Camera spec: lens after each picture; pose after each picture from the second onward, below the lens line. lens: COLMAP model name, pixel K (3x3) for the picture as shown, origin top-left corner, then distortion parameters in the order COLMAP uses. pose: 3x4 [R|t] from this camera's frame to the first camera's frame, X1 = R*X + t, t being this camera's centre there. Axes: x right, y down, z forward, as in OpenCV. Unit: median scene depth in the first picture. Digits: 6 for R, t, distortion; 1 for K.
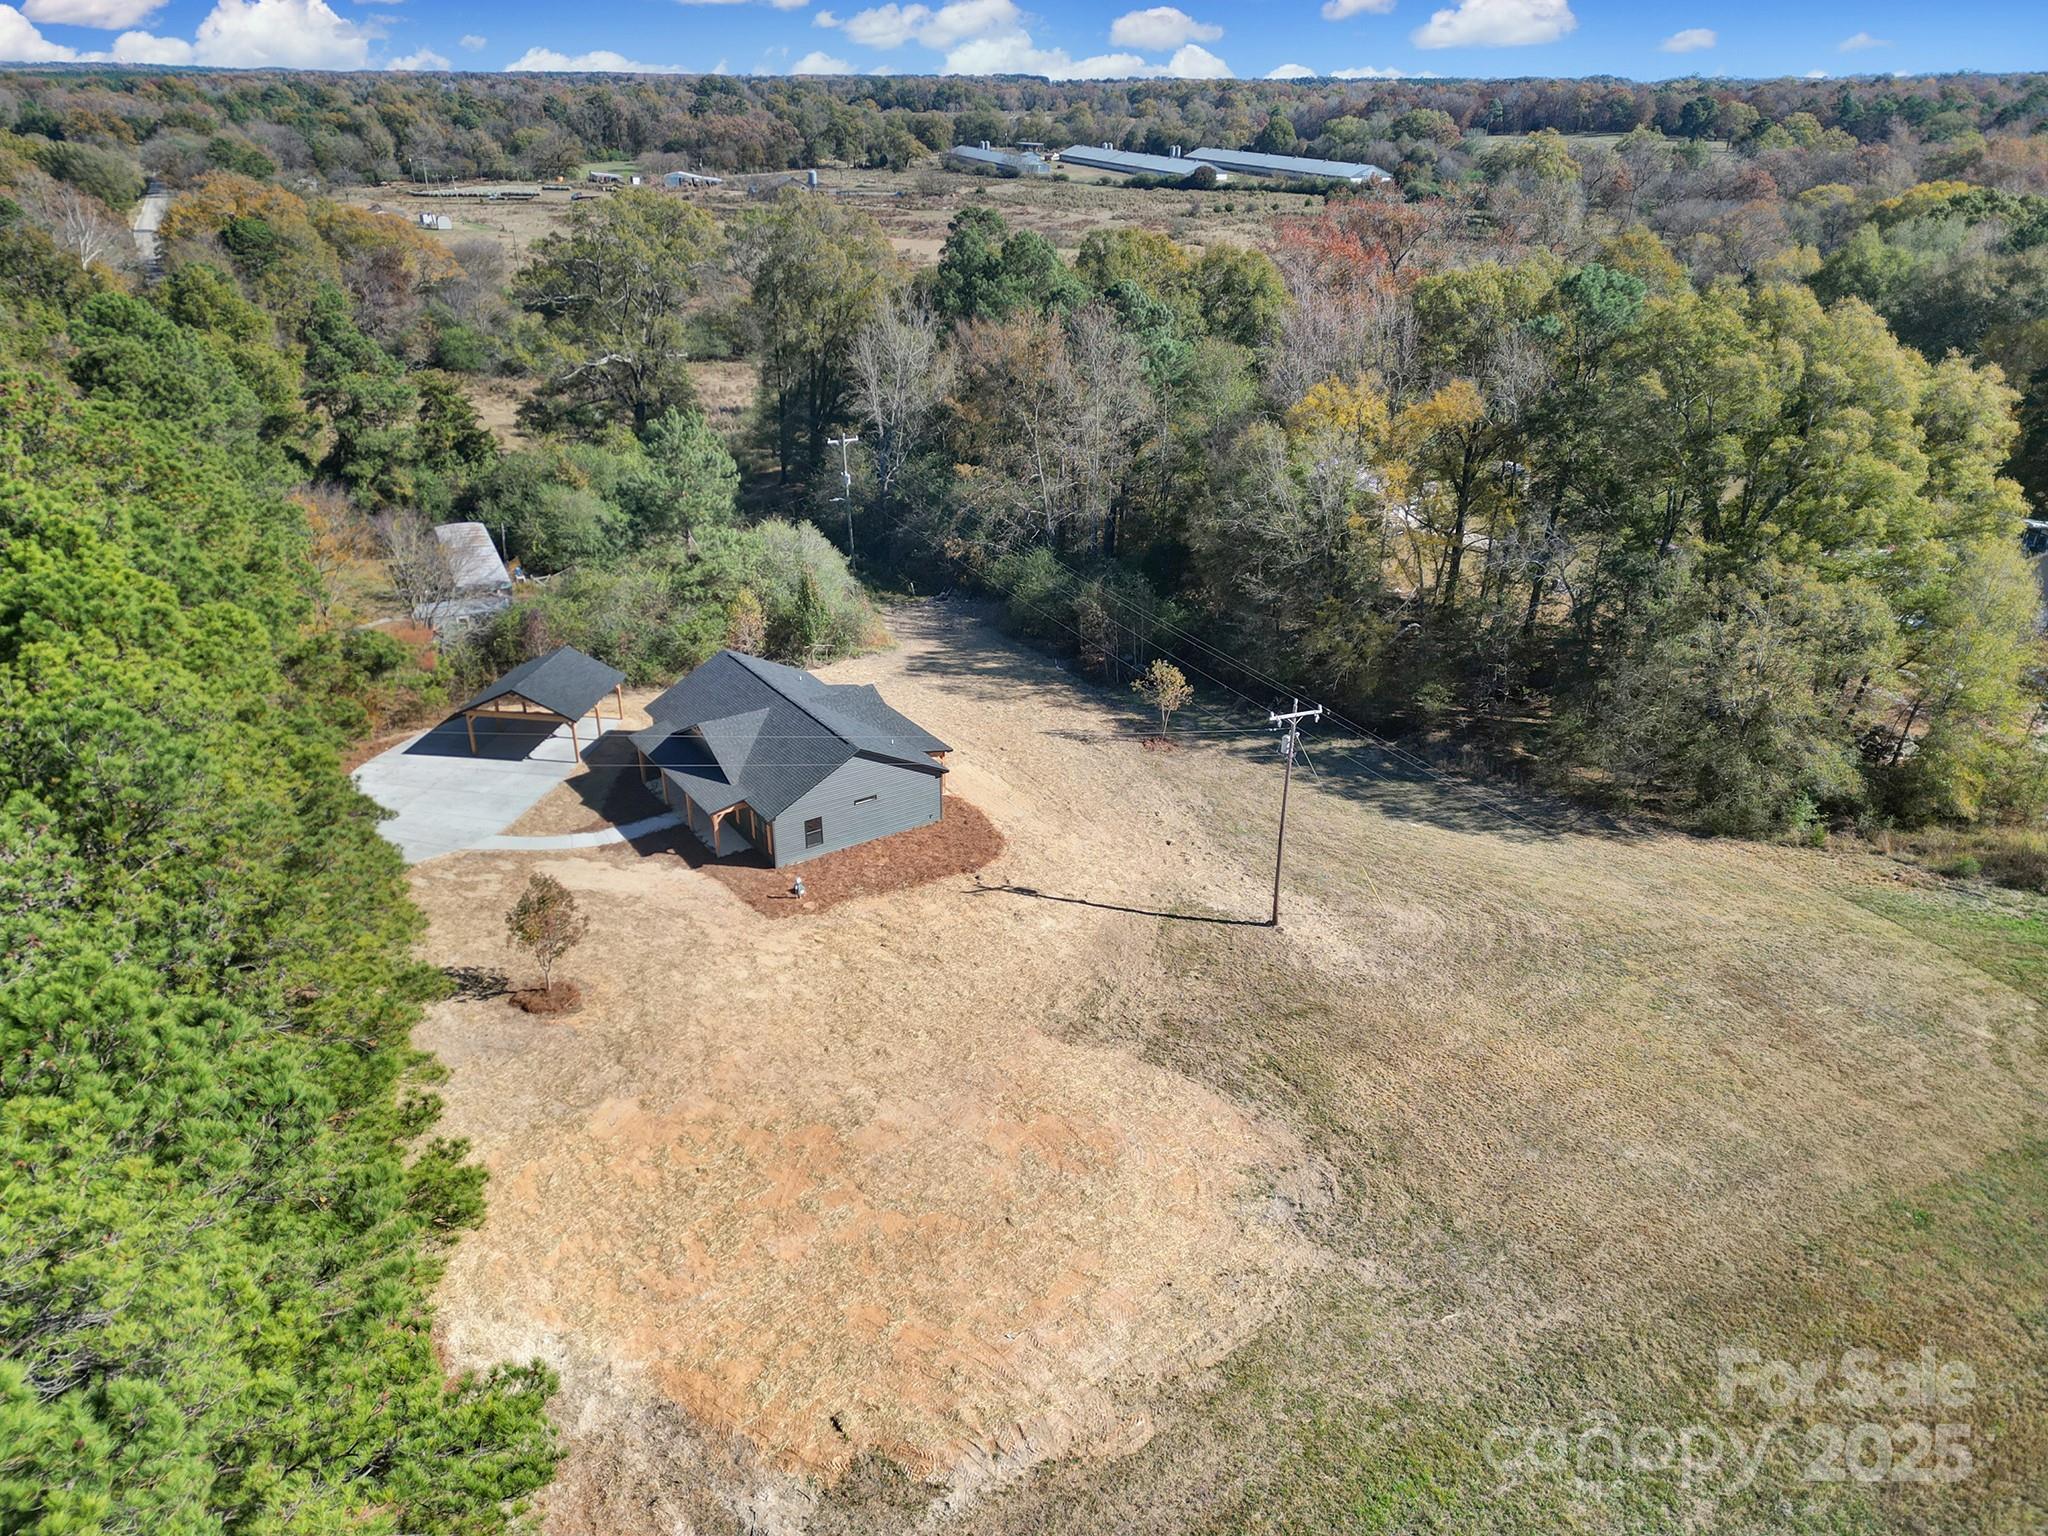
lens RADIAL K [[1422.4, 0, 1014.9], [0, 1422.4, 771.4], [0, 0, 1]] dist [0.087757, -0.059367]
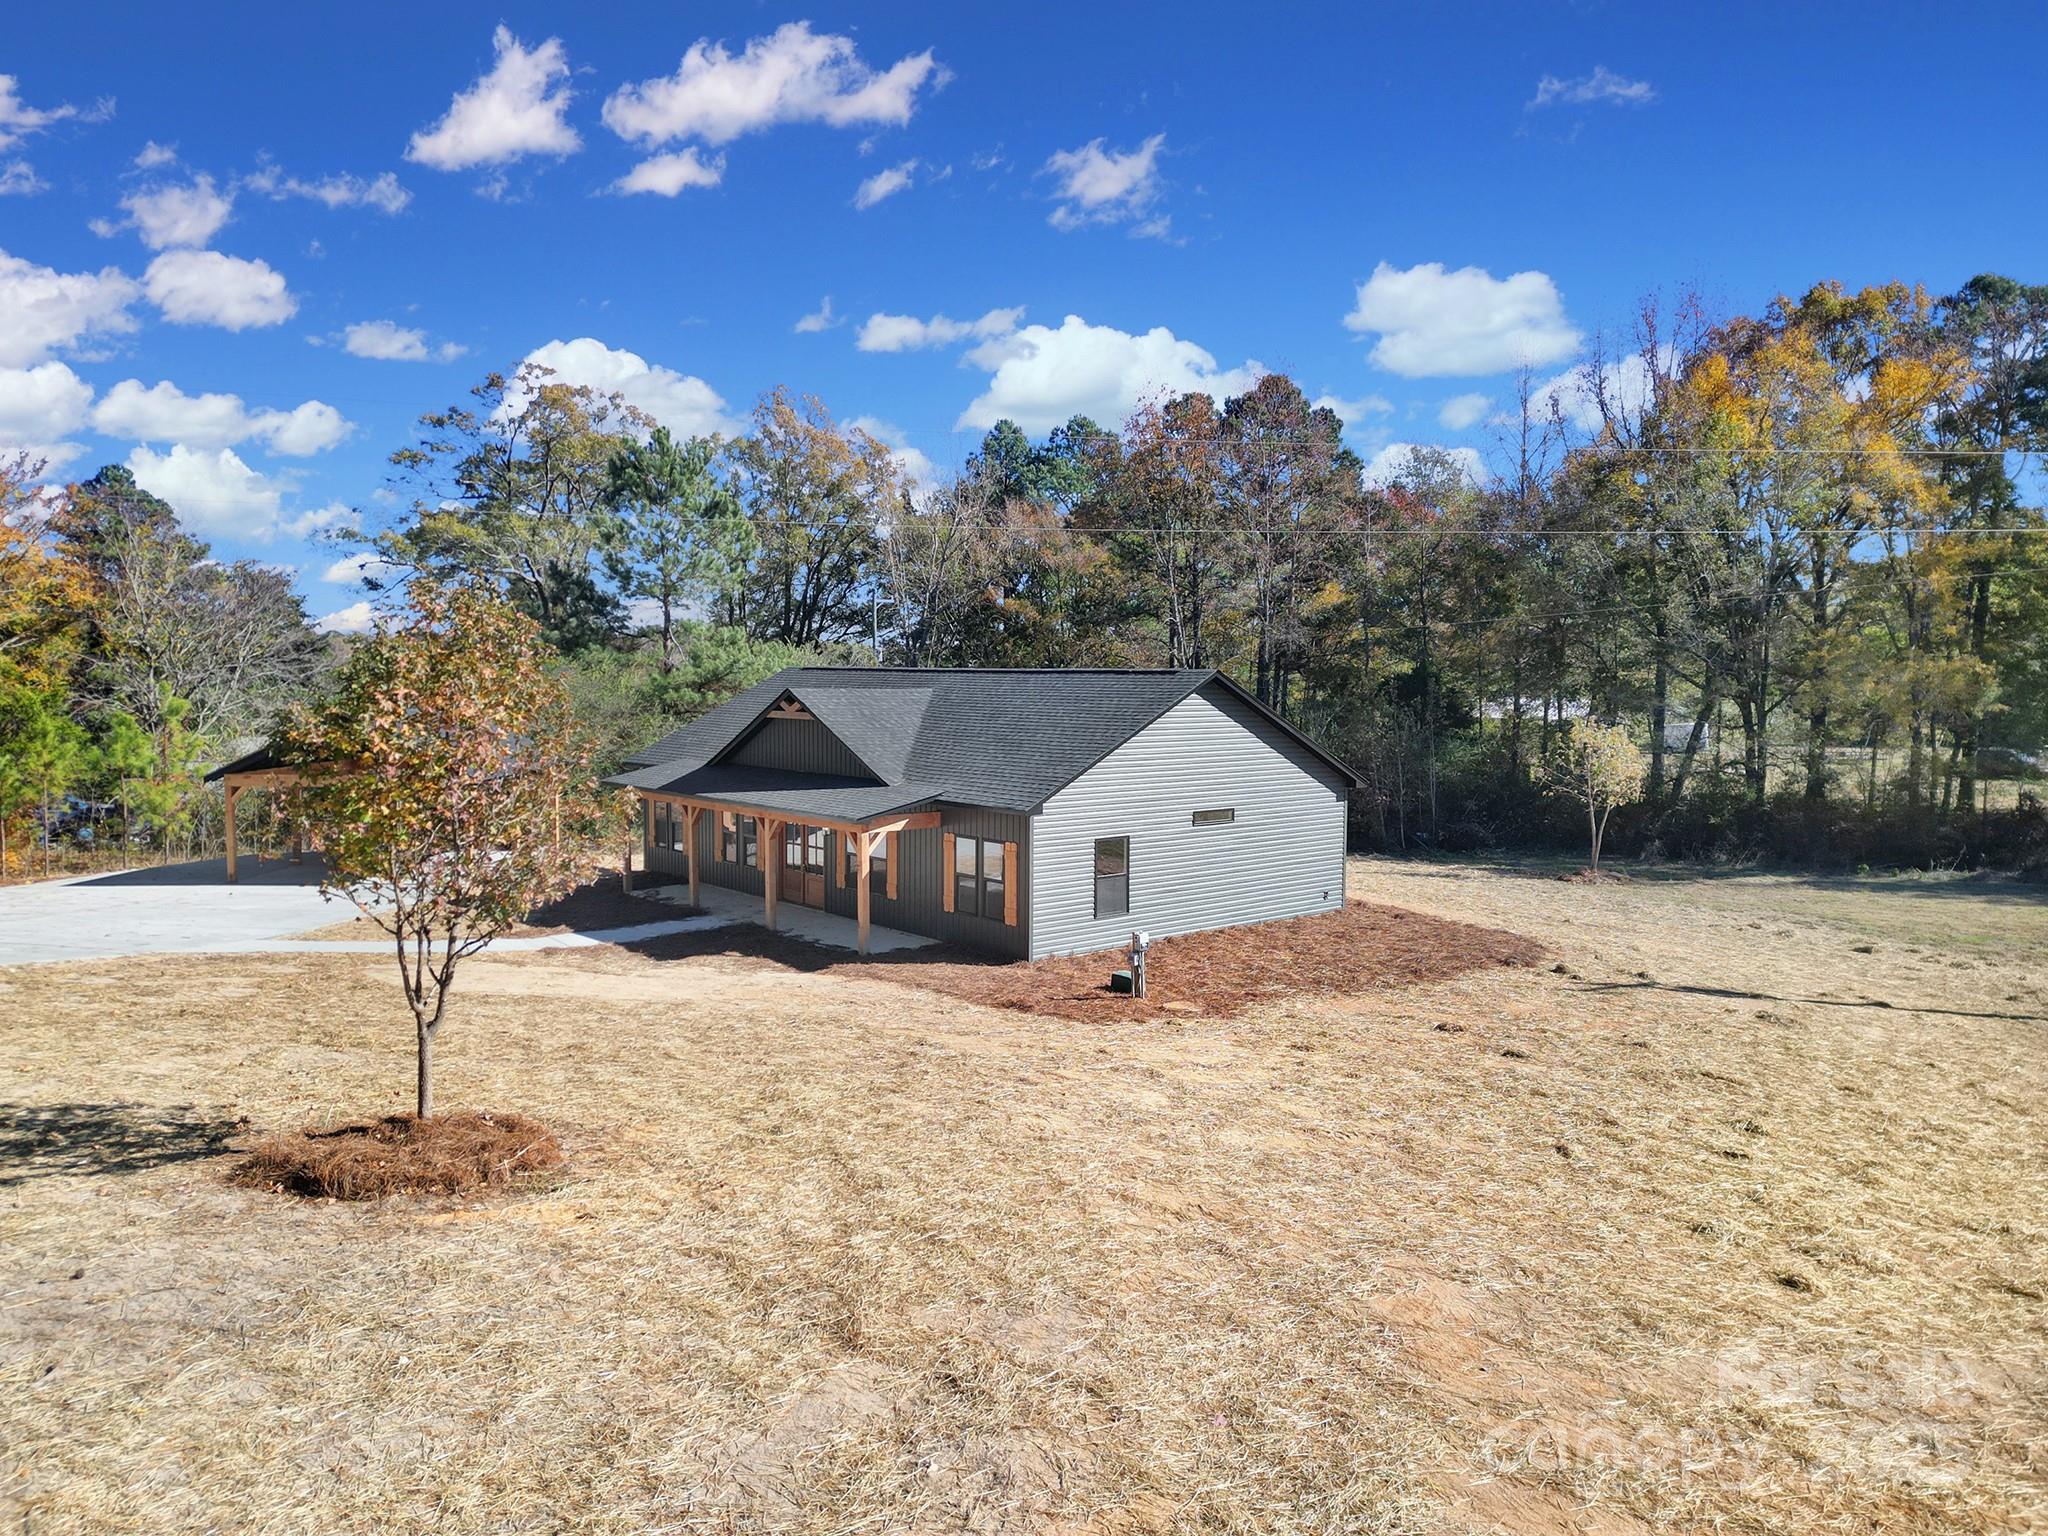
lens RADIAL K [[1428.0, 0, 1047.2], [0, 1428.0, 777.7], [0, 0, 1]] dist [0.000548, -0.002295]
pose [[0.990324, -0.014266, 0.138041, -0.256801], [0.062557, 0.933797, -0.352292, 0.187311], [-0.123877, 0.357519, 0.925654, 0.759771]]
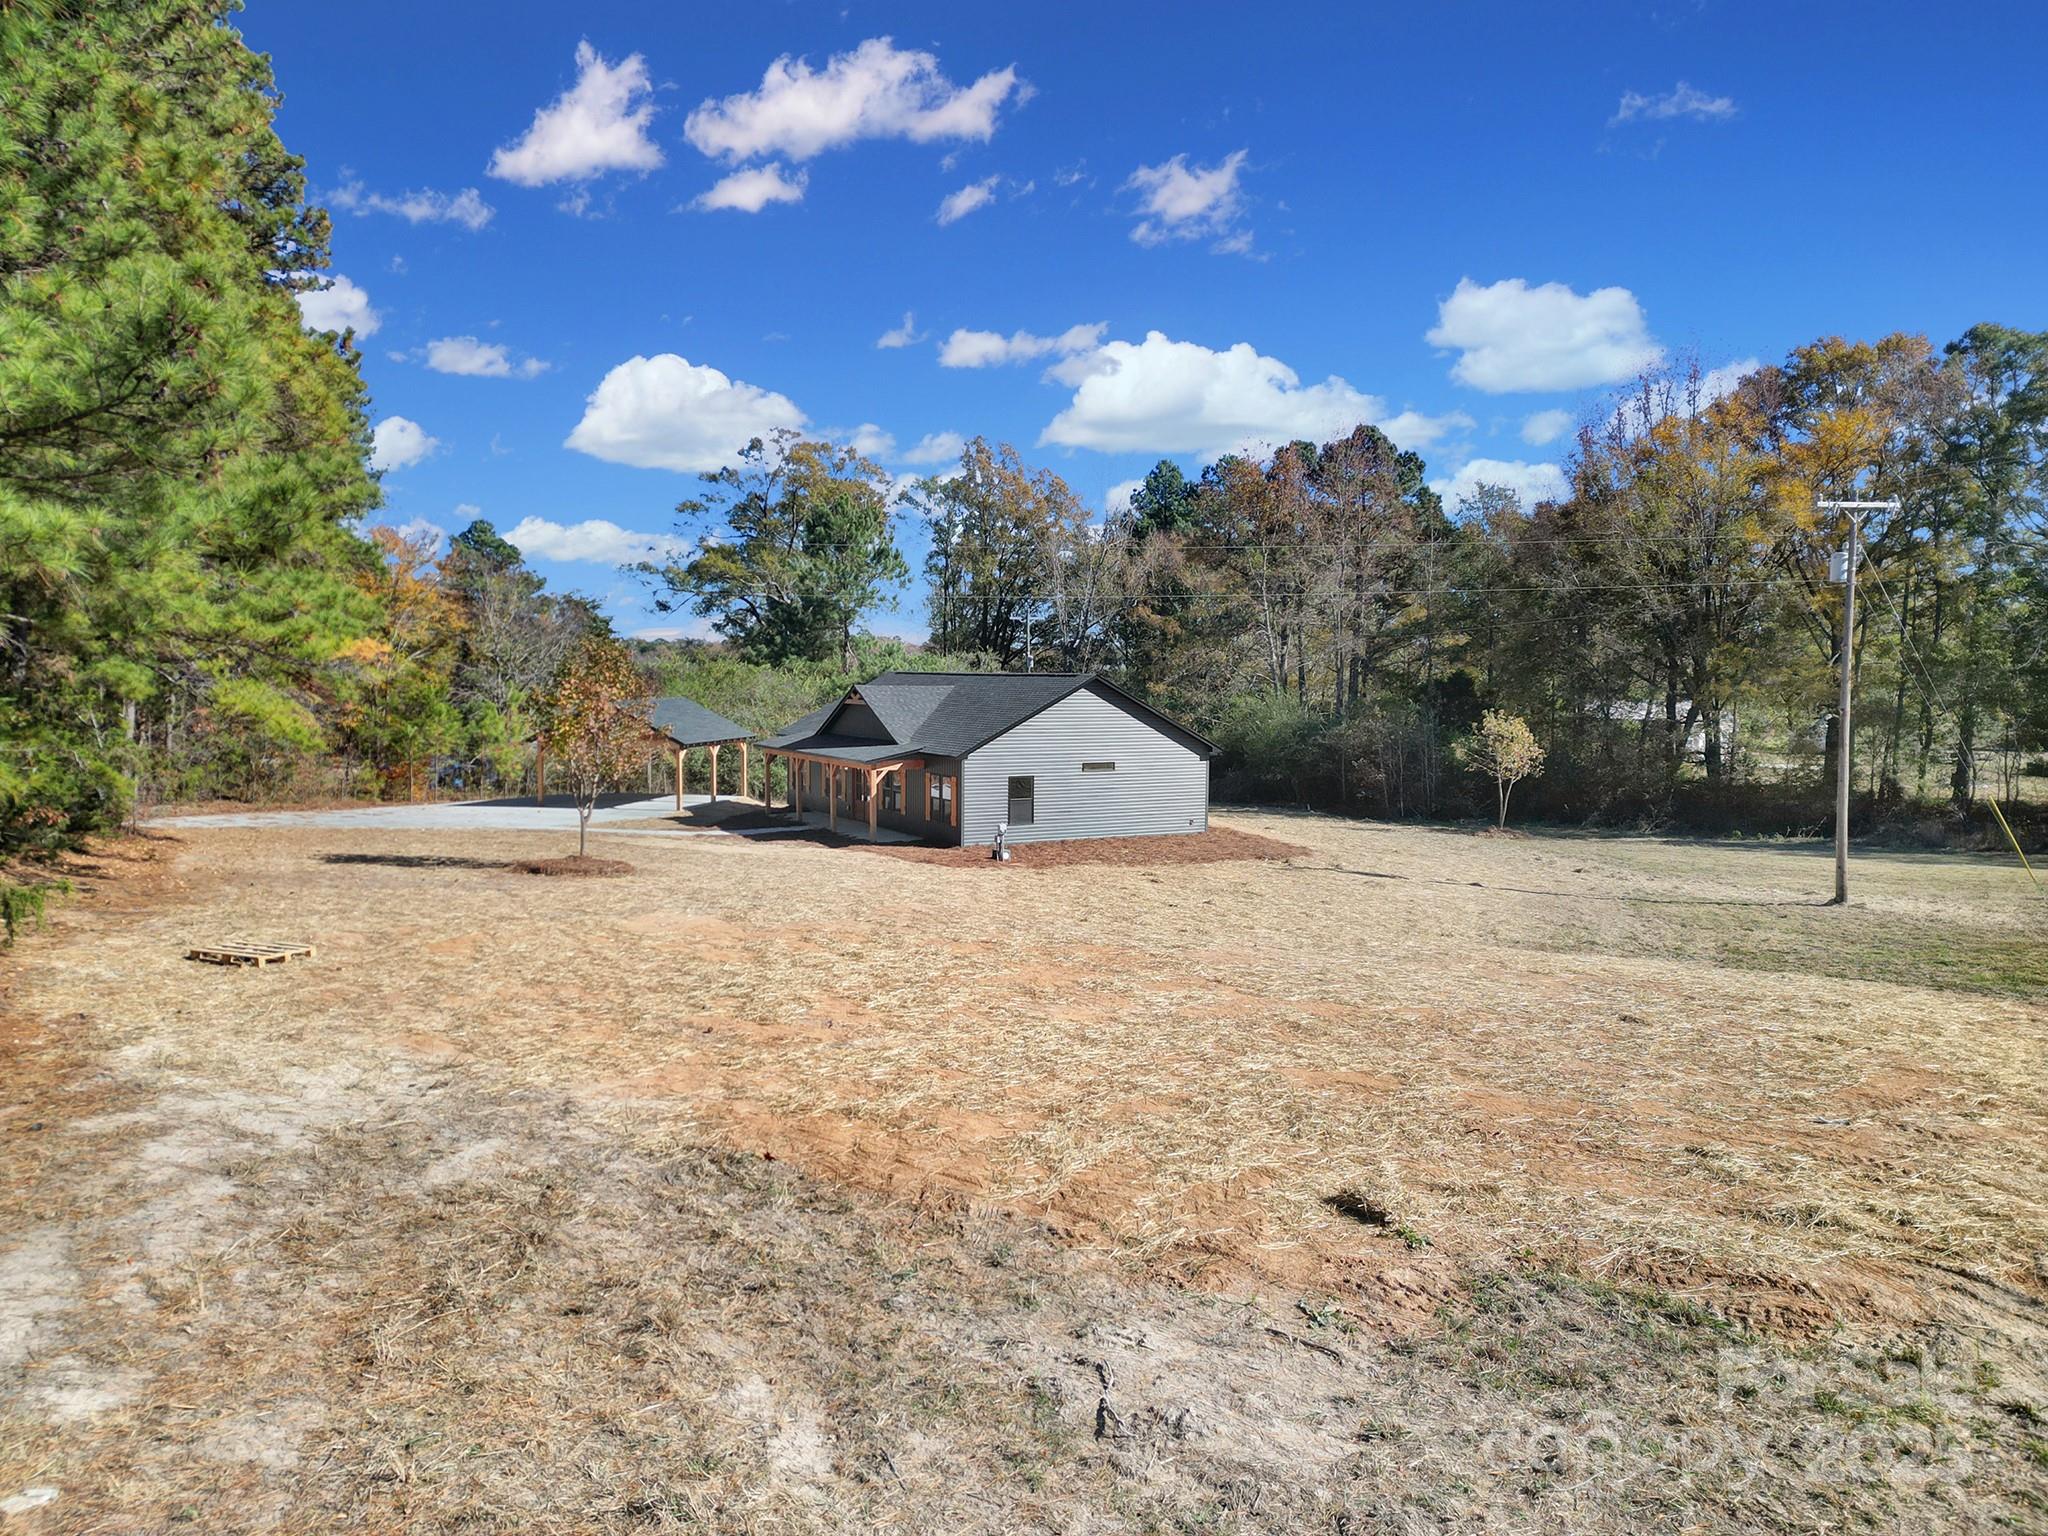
lens RADIAL K [[1422.4, 0, 1014.9], [0, 1422.4, 771.4], [0, 0, 1]] dist [0.087757, -0.059367]
pose [[0.996426, 0.002630, -0.084434, -0.109473], [-0.033108, 0.931708, -0.361697, 0.317528], [0.077717, 0.363199, 0.928465, 0.483471]]
